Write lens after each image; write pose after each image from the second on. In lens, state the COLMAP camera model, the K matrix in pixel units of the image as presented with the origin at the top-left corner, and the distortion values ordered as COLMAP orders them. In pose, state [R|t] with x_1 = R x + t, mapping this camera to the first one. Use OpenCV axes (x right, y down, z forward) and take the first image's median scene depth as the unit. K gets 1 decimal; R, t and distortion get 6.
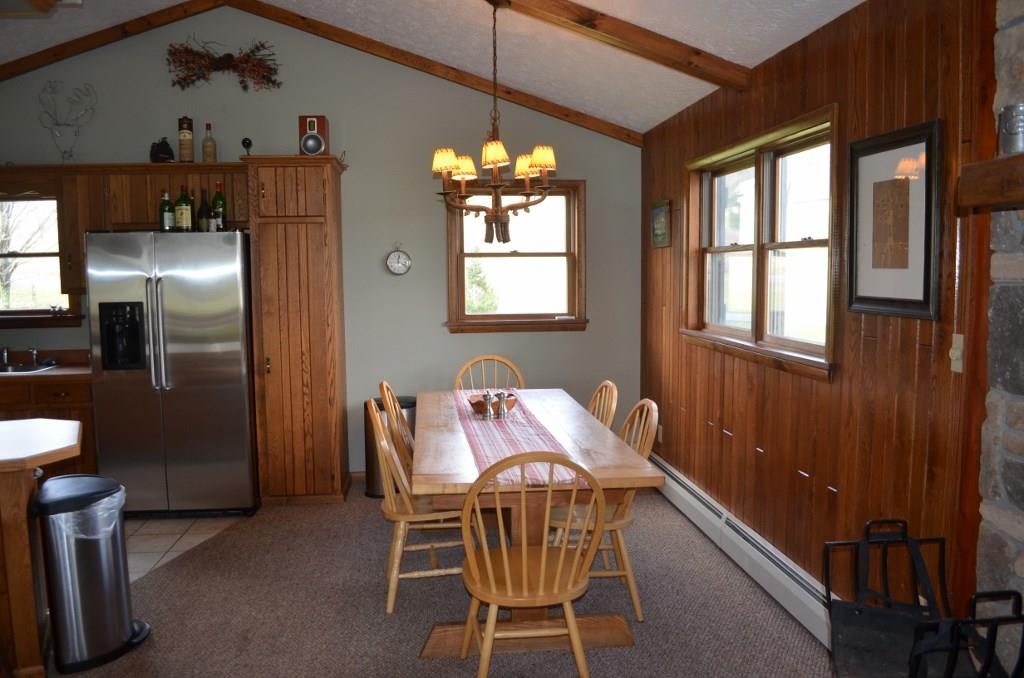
lens RADIAL K [[806.4, 0, 515.3], [0, 806.4, 339.9], [0, 0, 1]] dist [-0.077036, 0.003761]
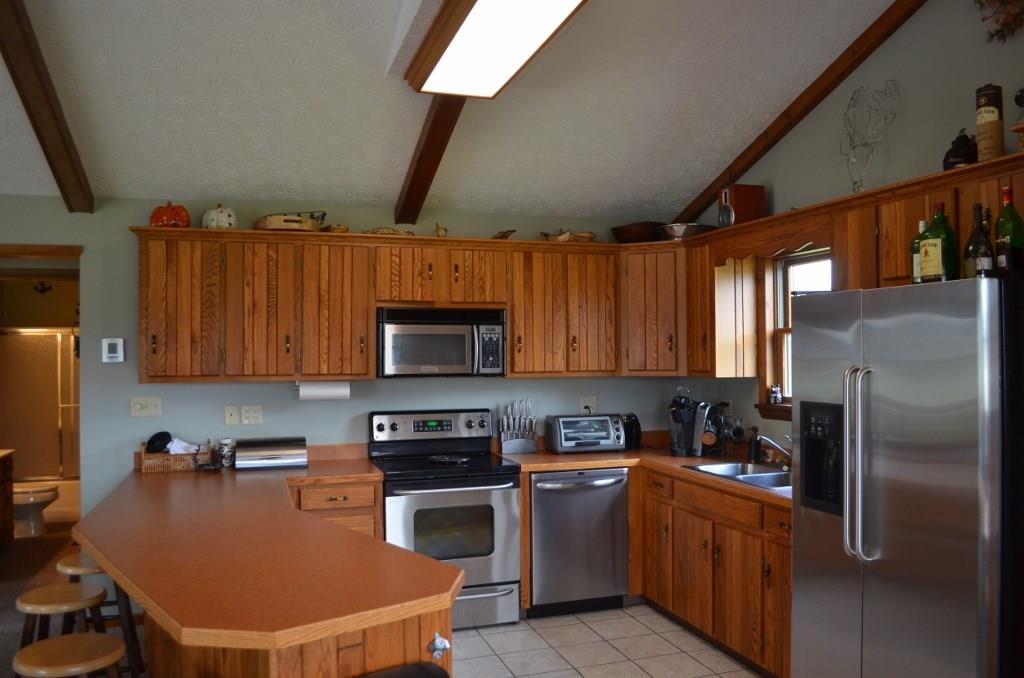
lens RADIAL K [[806.4, 0, 519.4], [0, 806.4, 338.9], [0, 0, 1]] dist [-0.077036, 0.003761]
pose [[0.208812, -0.006087, -0.977937, 0.067399], [-0.078828, 0.996622, -0.023035, -0.062193], [0.974774, 0.081899, 0.207627, 0.602017]]
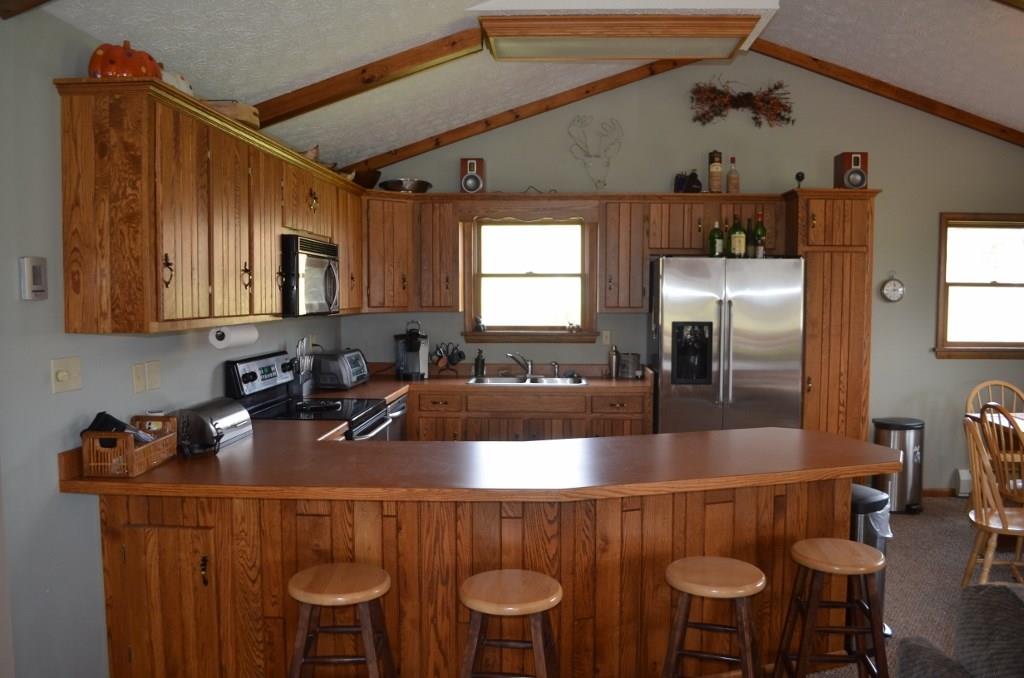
lens RADIAL K [[803.6, 0, 516.6], [0, 803.6, 344.4], [0, 0, 1]] dist [-0.083830, -0.015850]
pose [[0.986197, 0.025712, -0.163566, -0.531892], [-0.029564, 0.999339, -0.021159, 0.012782], [0.162914, 0.025702, 0.986306, -0.109752]]
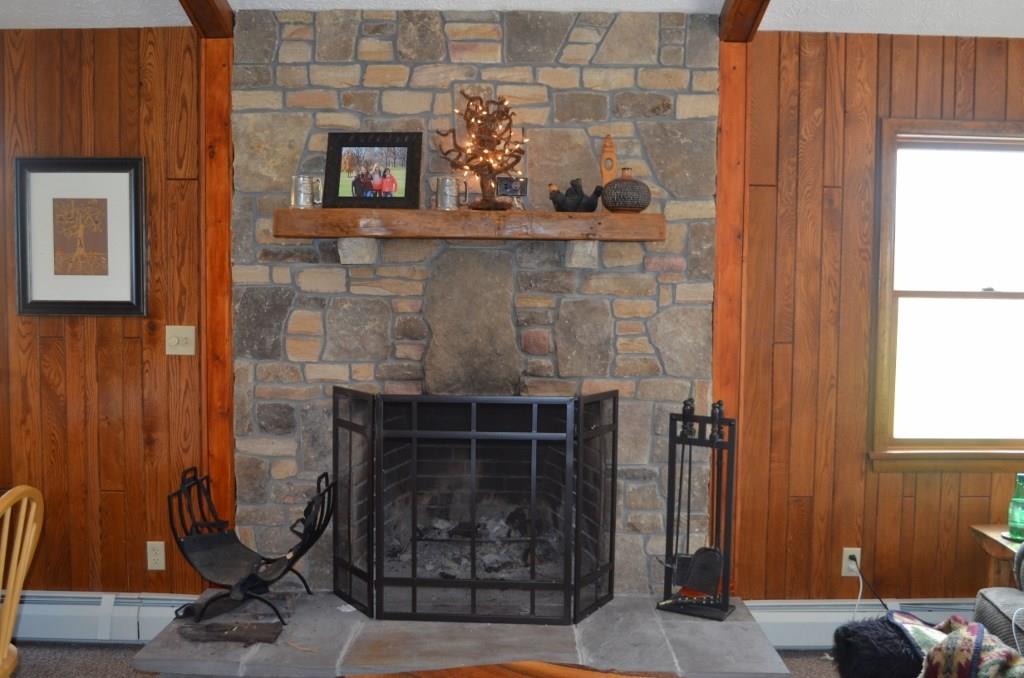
lens RADIAL K [[950.8, 0, 541.9], [0, 950.8, 341.6], [0, 0, 1]] dist [-0.062215, 0.000000]
pose [[0.109673, -0.054891, 0.992451, -0.447647], [0.077966, 0.995873, 0.046465, -0.002701], [-0.990905, 0.072282, 0.113500, 0.104915]]
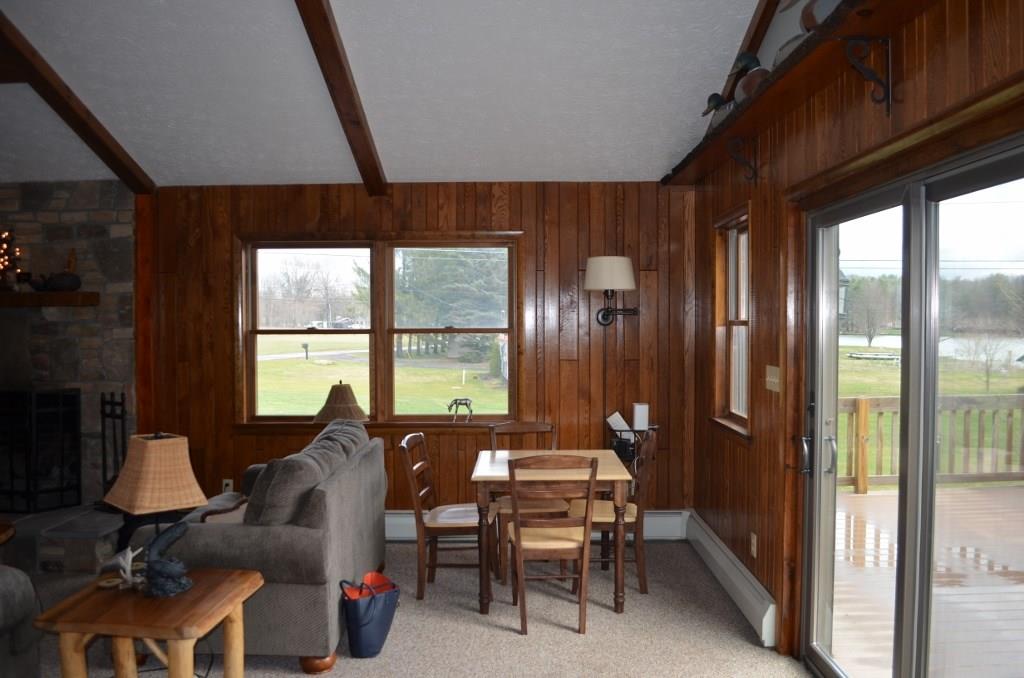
lens RADIAL K [[806.4, 0, 520.2], [0, 806.4, 341.9], [0, 0, 1]] dist [-0.077036, 0.003761]
pose [[0.114688, -0.020101, 0.993198, -0.733805], [0.092125, 0.995702, 0.009514, 0.055024], [-0.989121, 0.090407, 0.116047, -0.605675]]
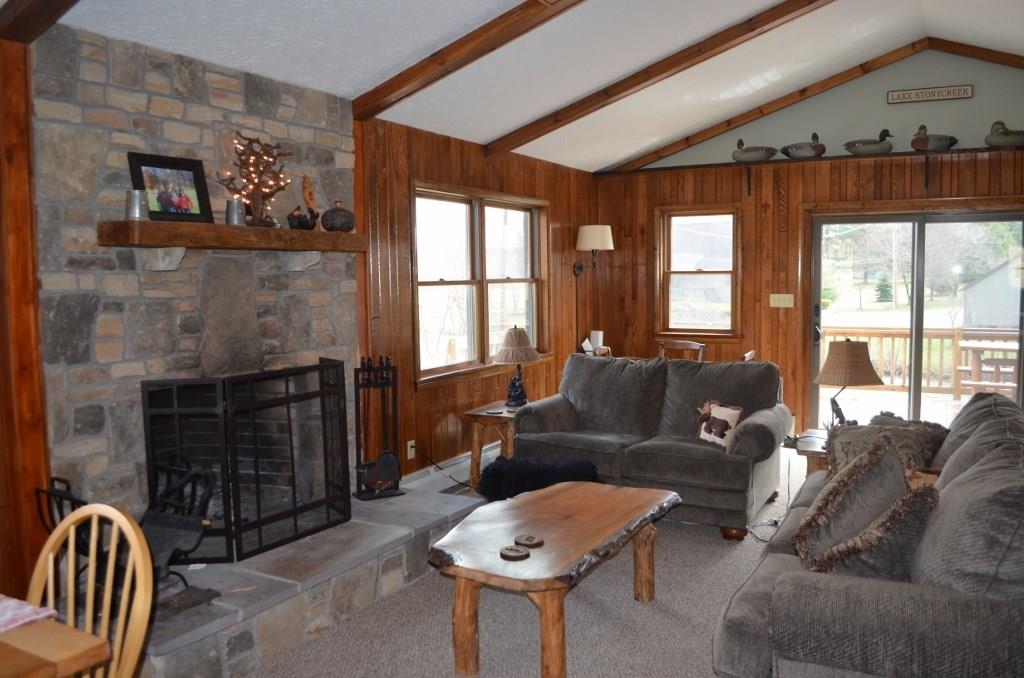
lens RADIAL K [[806.4, 0, 511.1], [0, 806.4, 336.7], [0, 0, 1]] dist [-0.077036, 0.003761]
pose [[-0.811333, -0.021158, 0.584201, -0.392872], [0.076073, 0.987026, 0.141397, -0.056256], [-0.579613, 0.159162, -0.799197, 0.704361]]
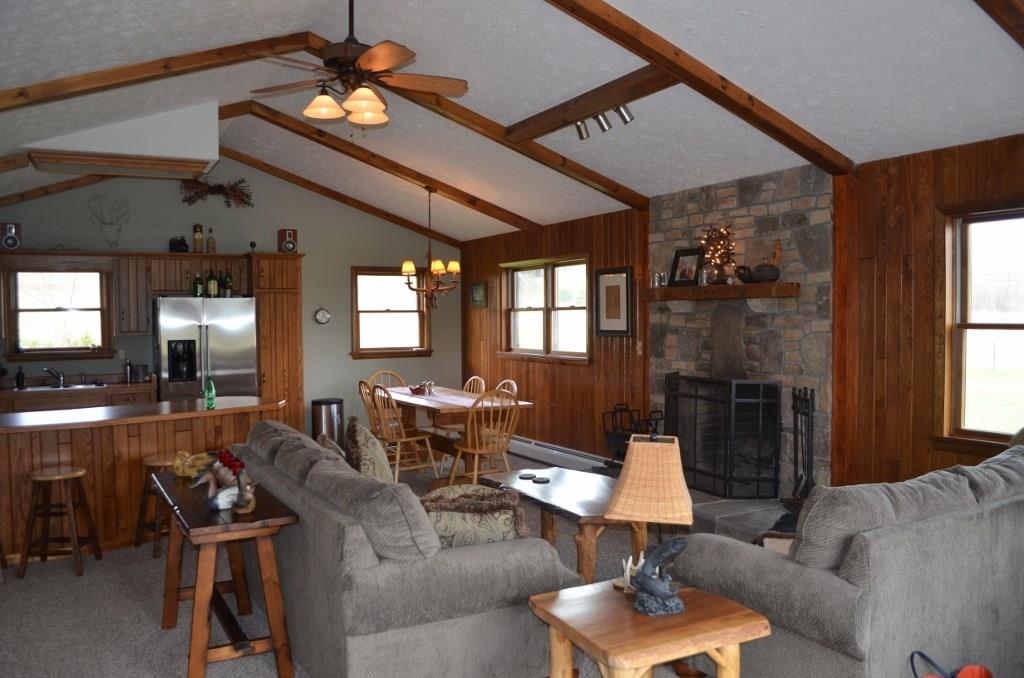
lens RADIAL K [[806.4, 0, 518.2], [0, 806.4, 337.4], [0, 0, 1]] dist [-0.077036, 0.003761]
pose [[0.921497, -0.009227, 0.388277, -0.474545], [0.035323, 0.997566, -0.060127, 0.066703], [-0.386777, 0.069122, 0.919579, -0.738463]]
